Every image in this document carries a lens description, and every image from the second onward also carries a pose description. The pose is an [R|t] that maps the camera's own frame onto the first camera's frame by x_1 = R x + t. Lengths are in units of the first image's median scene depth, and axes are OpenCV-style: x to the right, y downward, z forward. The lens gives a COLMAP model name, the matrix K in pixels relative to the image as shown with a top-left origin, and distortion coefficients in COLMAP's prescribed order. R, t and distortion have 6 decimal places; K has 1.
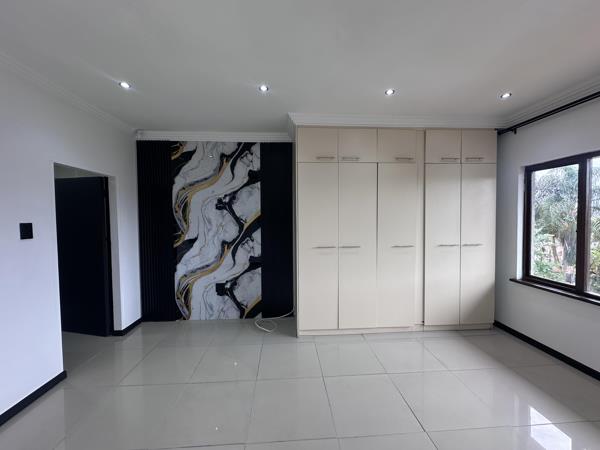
lens RADIAL K [[239.7, 0, 301.7], [0, 239.7, 225.6], [0, 0, 1]] dist [0.002054, 0.000055]
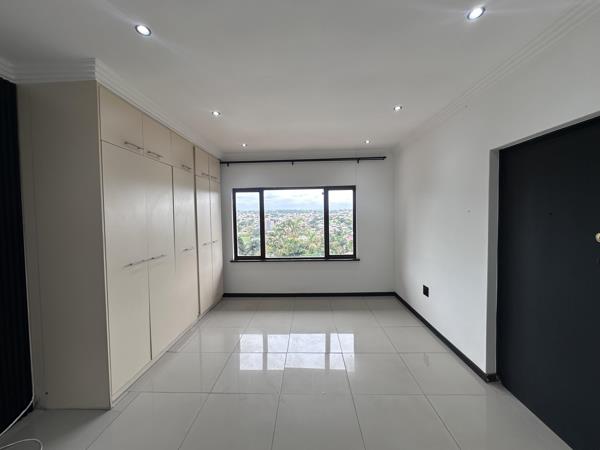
lens RADIAL K [[239.7, 0, 301.3], [0, 239.7, 223.4], [0, 0, 1]] dist [0.002054, 0.000055]
pose [[0.093927, -0.025813, 0.995244, -0.601743], [0.050065, 0.998521, 0.021173, -0.025218], [-0.994319, 0.047838, 0.095081, 0.402674]]
